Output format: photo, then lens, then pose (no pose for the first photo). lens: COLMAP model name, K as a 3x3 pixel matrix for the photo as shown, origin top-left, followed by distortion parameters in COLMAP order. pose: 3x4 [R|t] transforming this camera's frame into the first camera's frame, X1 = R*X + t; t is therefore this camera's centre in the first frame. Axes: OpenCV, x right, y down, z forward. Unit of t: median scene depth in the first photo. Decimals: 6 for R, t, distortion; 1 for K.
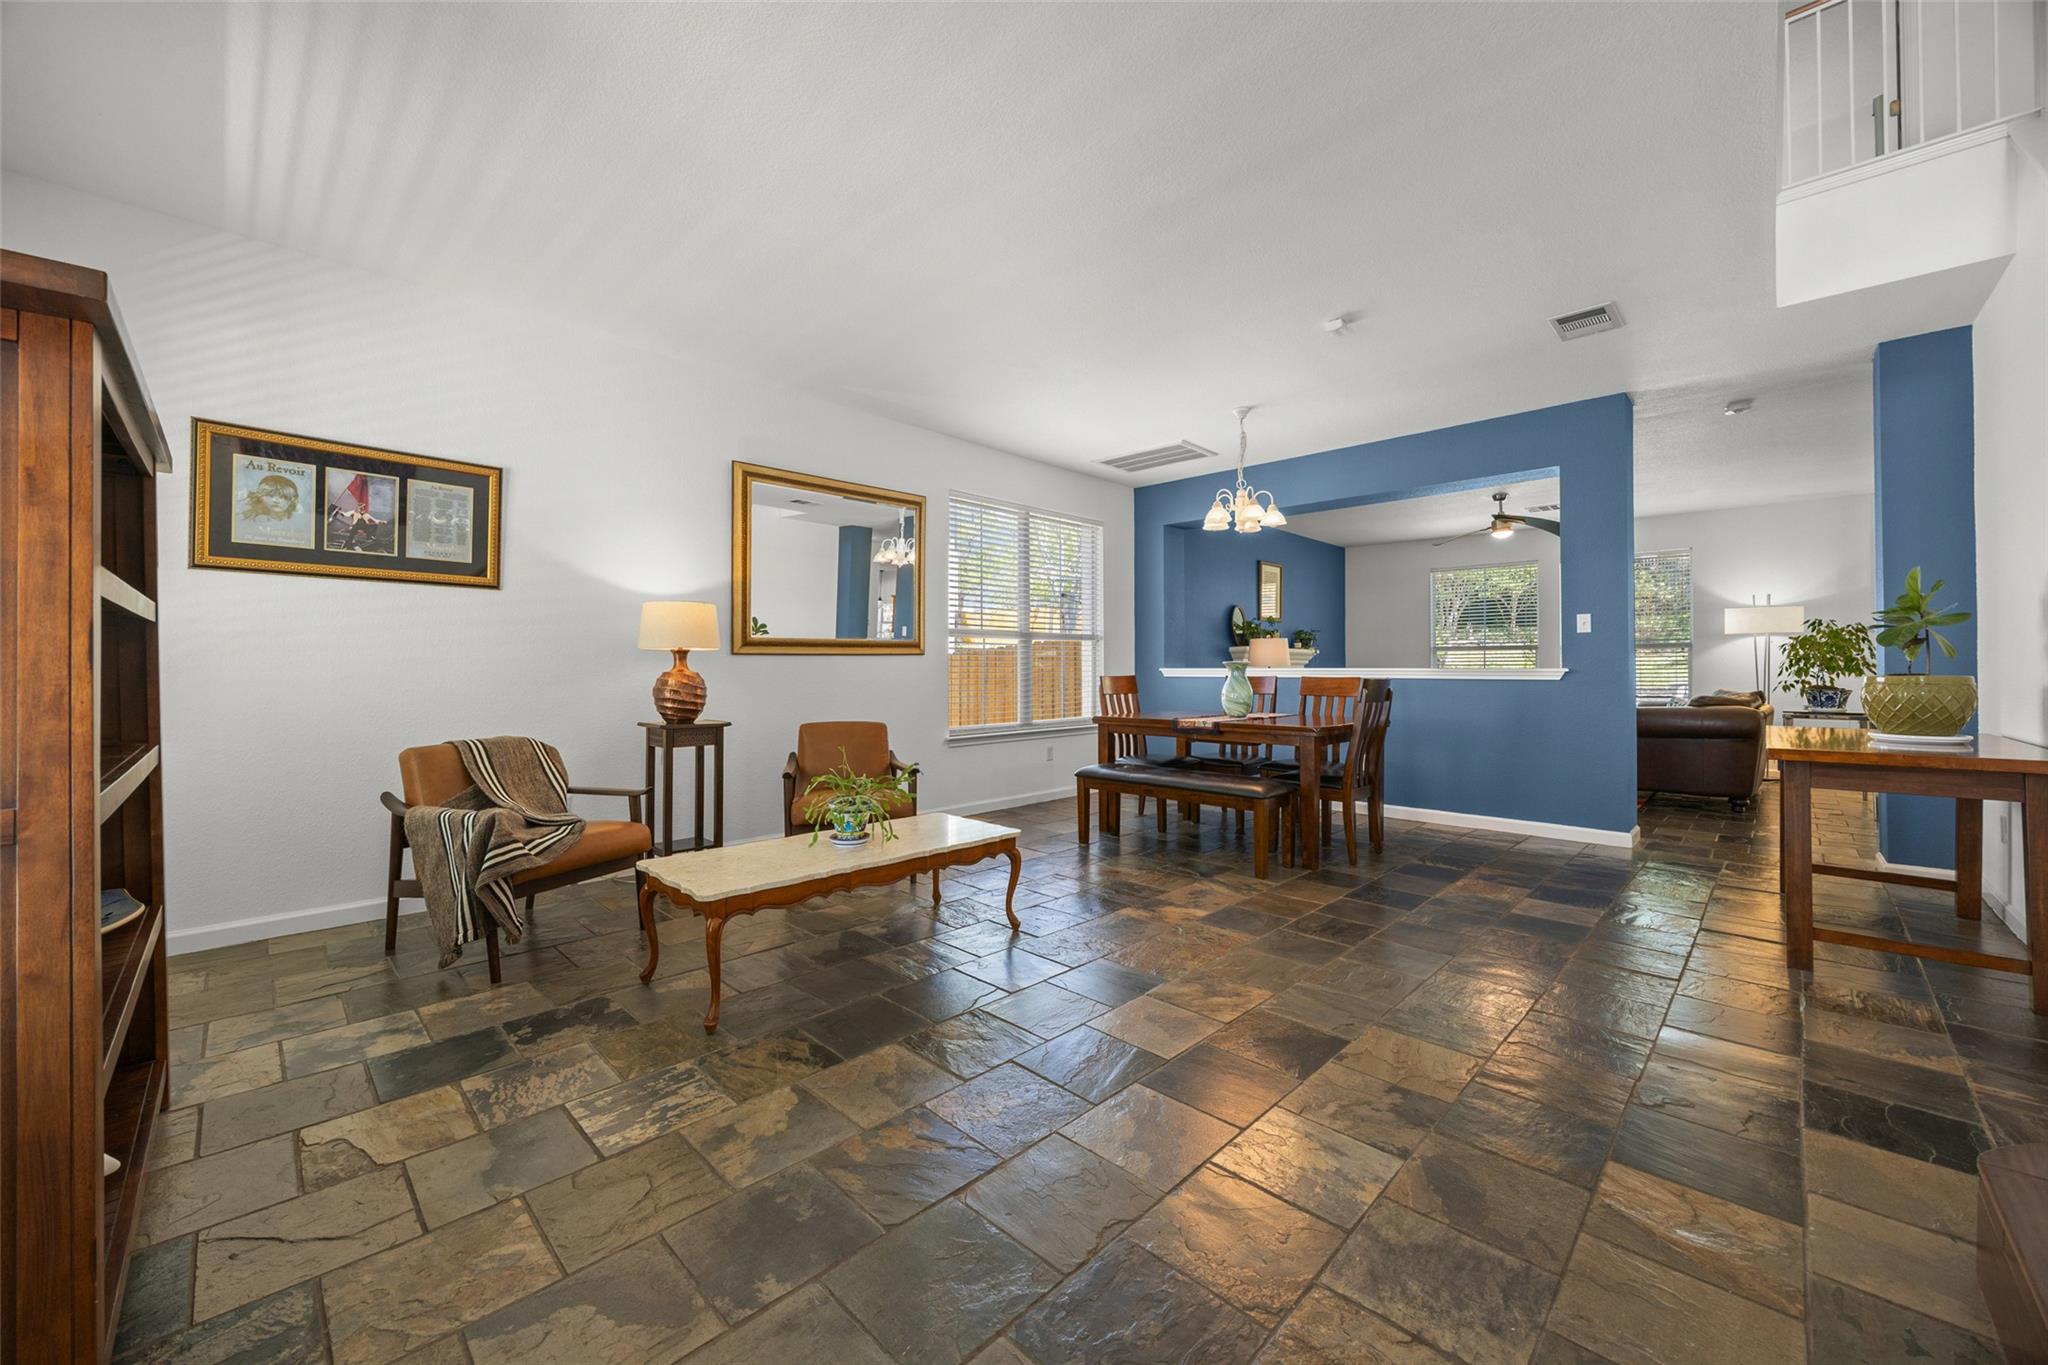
lens RADIAL K [[793.4, 0, 1020.5], [0, 793.4, 667.6], [0, 0, 1]] dist [0.000380, 0.000006]
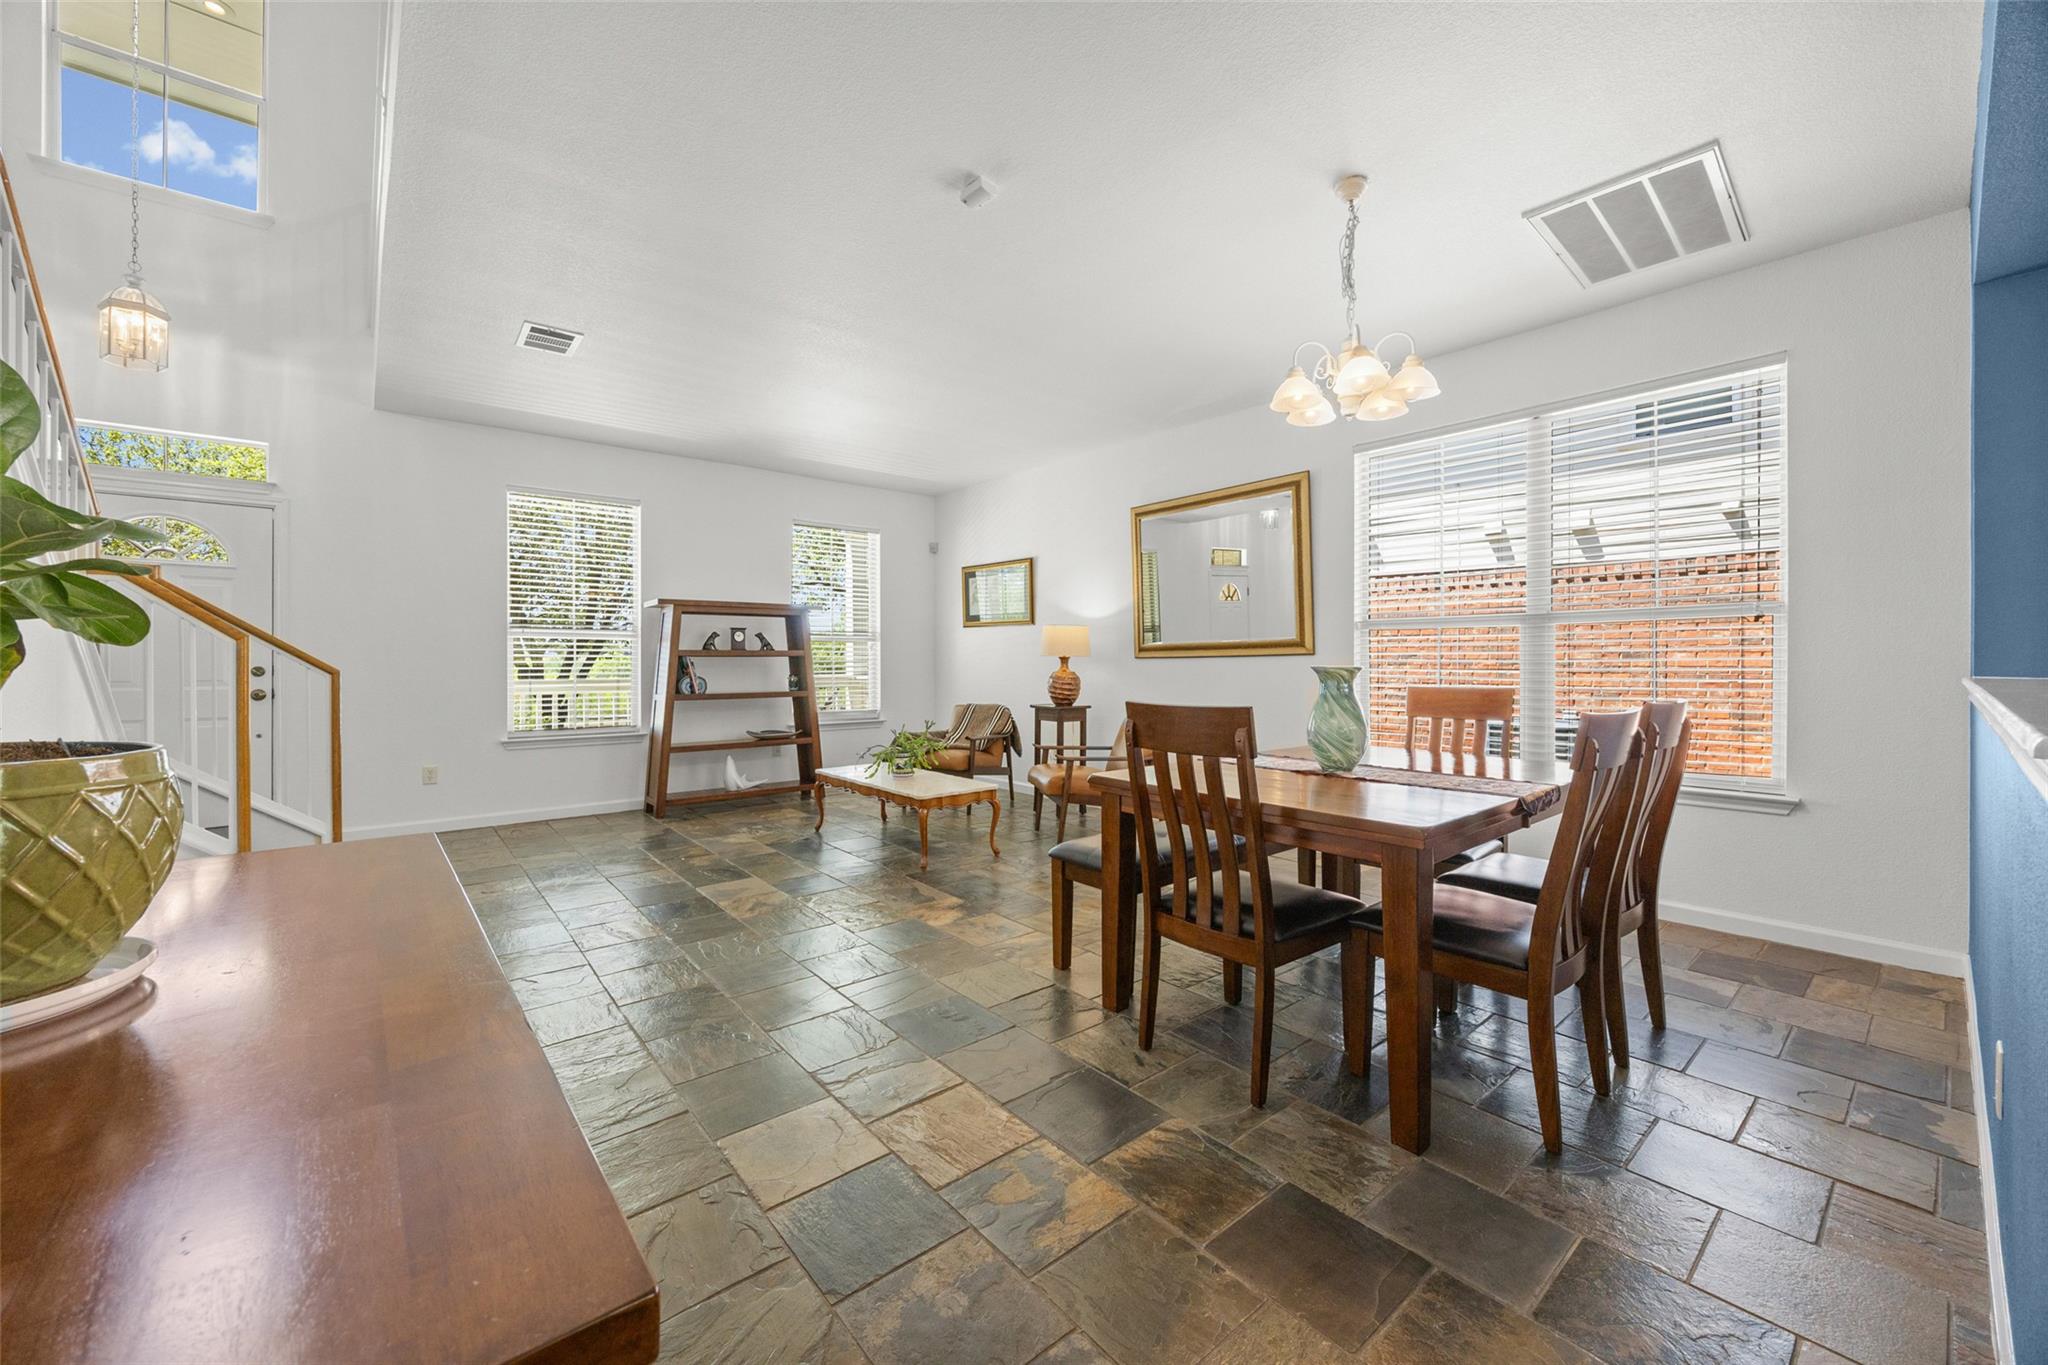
lens RADIAL K [[793.4, 0, 1023.9], [0, 793.4, 667.8], [0, 0, 1]] dist [0.000380, 0.000006]
pose [[-0.112727, 0.009357, -0.993582, 1.049793], [0.004044, 0.999952, 0.008958, -0.014349], [0.993618, -0.003008, -0.112759, 1.075522]]
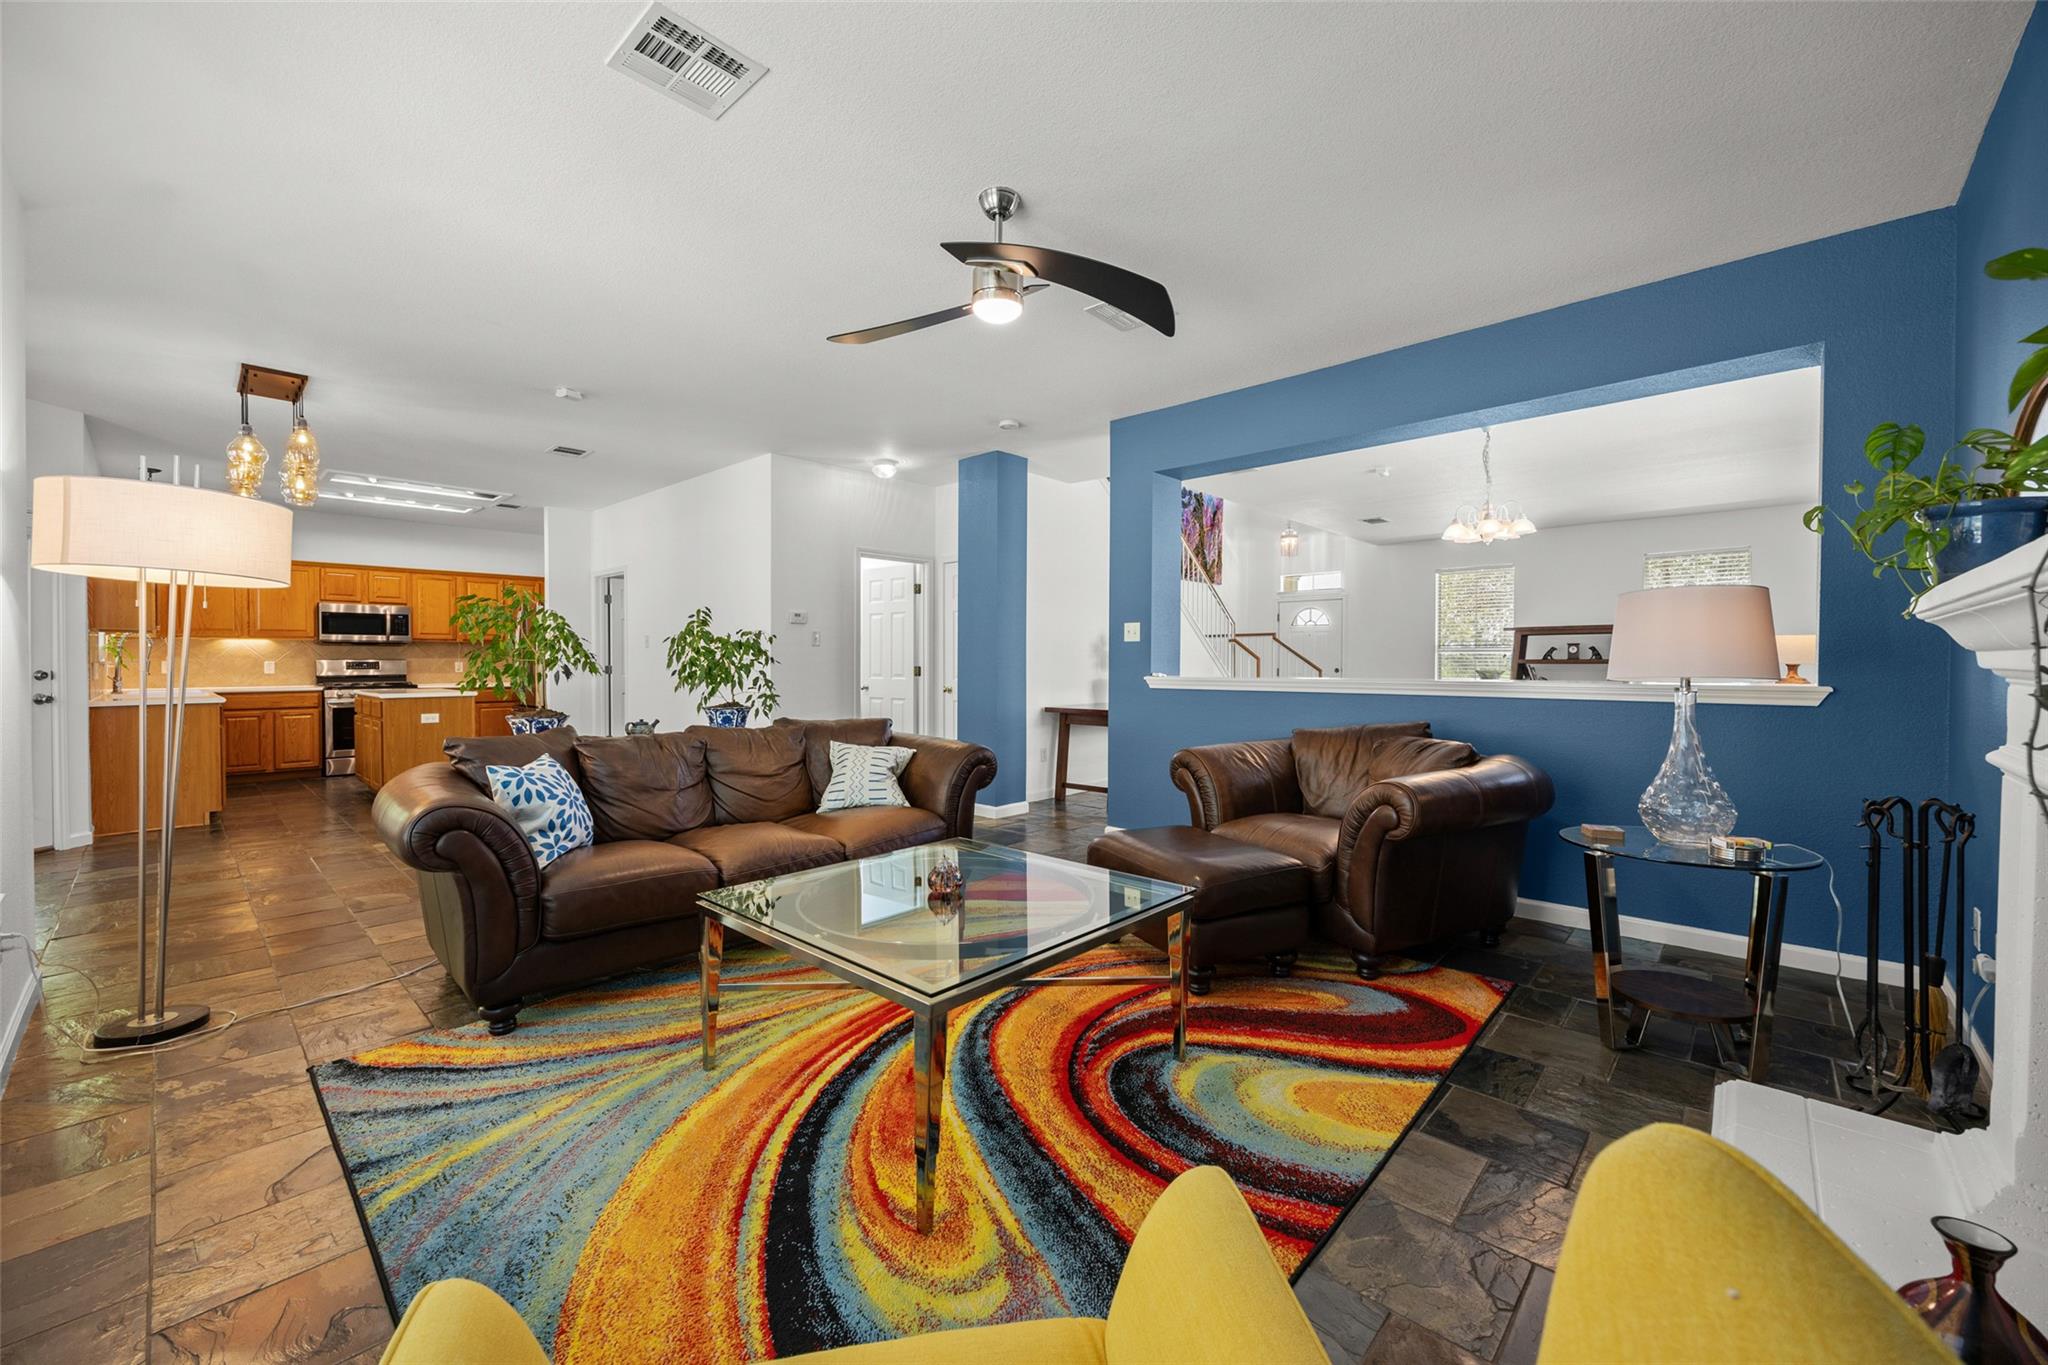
lens RADIAL K [[793.4, 0, 1025.8], [0, 793.4, 674.2], [0, 0, 1]] dist [0.000380, 0.000006]
pose [[-0.999988, 0.000528, -0.004836, 1.086761], [0.000519, 0.999998, 0.001761, 0.004124], [0.004837, 0.001758, -0.999987, 3.057482]]
